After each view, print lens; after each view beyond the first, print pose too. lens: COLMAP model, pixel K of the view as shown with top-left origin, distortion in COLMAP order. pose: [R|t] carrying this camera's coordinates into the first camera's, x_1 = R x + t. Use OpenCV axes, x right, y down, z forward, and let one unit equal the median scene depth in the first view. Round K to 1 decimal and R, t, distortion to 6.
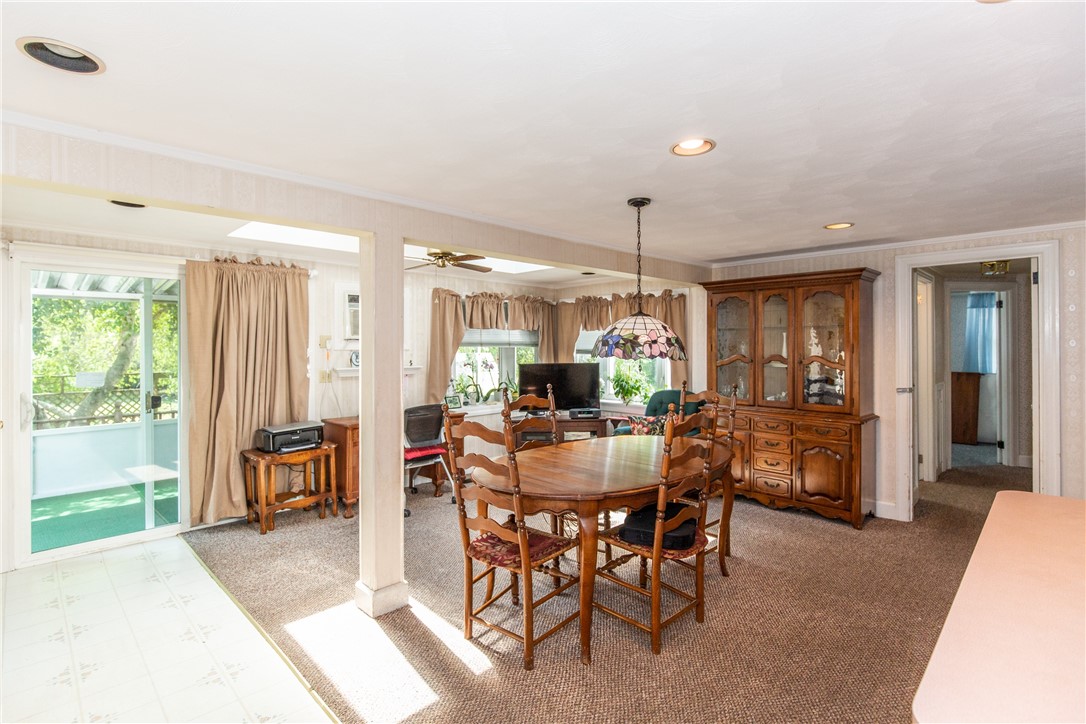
lens RADIAL K [[531.2, 0, 543.4], [0, 531.2, 347.4], [0, 0, 1]] dist [-0.002335, -0.000138]
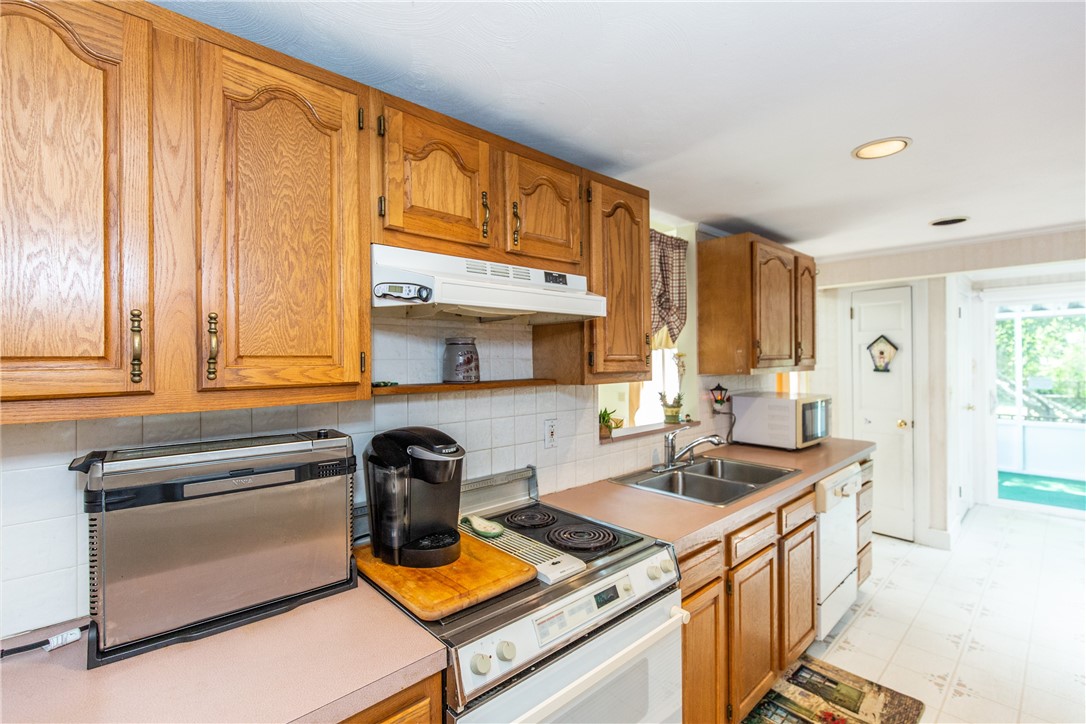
lens RADIAL K [[483.9, 0, 547.8], [0, 483.9, 357.9], [0, 0, 1]] dist [-0.002394, -0.000812]
pose [[-0.038853, 0.008609, -0.999208, 0.267266], [0.004709, 0.999953, 0.008432, -0.016164], [0.999234, -0.004378, -0.038891, -0.124602]]
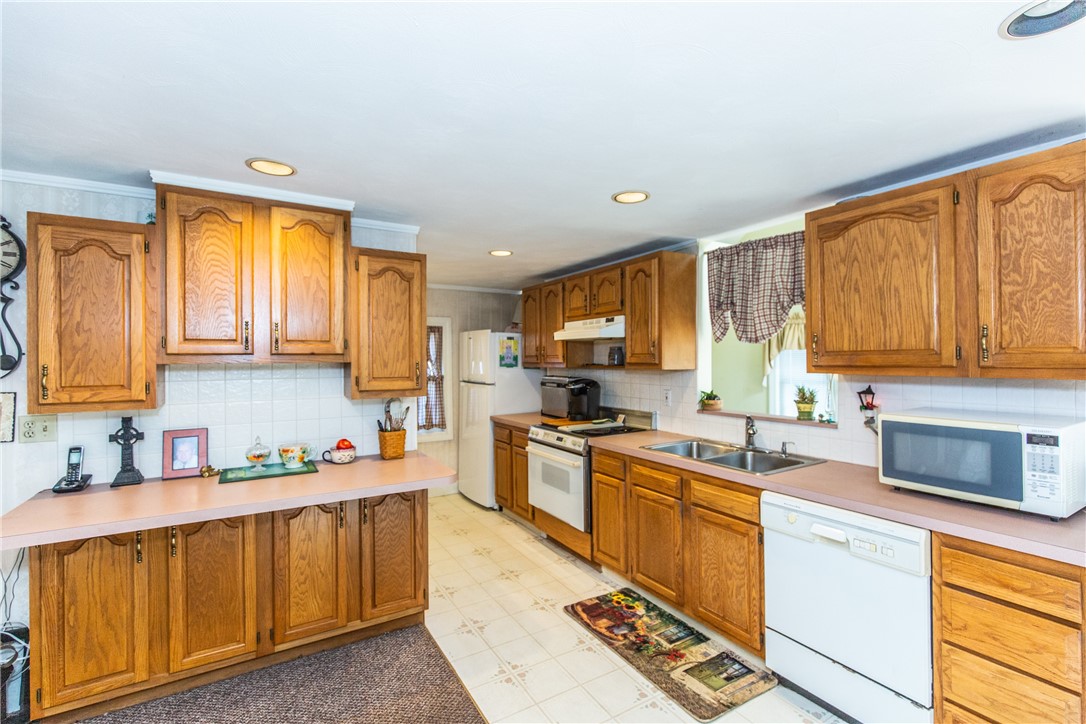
lens RADIAL K [[483.9, 0, 547.8], [0, 483.9, 357.9], [0, 0, 1]] dist [-0.002394, -0.000812]
pose [[-0.972787, 0.014075, 0.231275, -0.090510], [0.014216, 0.999898, -0.001056, -0.010673], [-0.231266, 0.002260, -0.972888, 0.519658]]
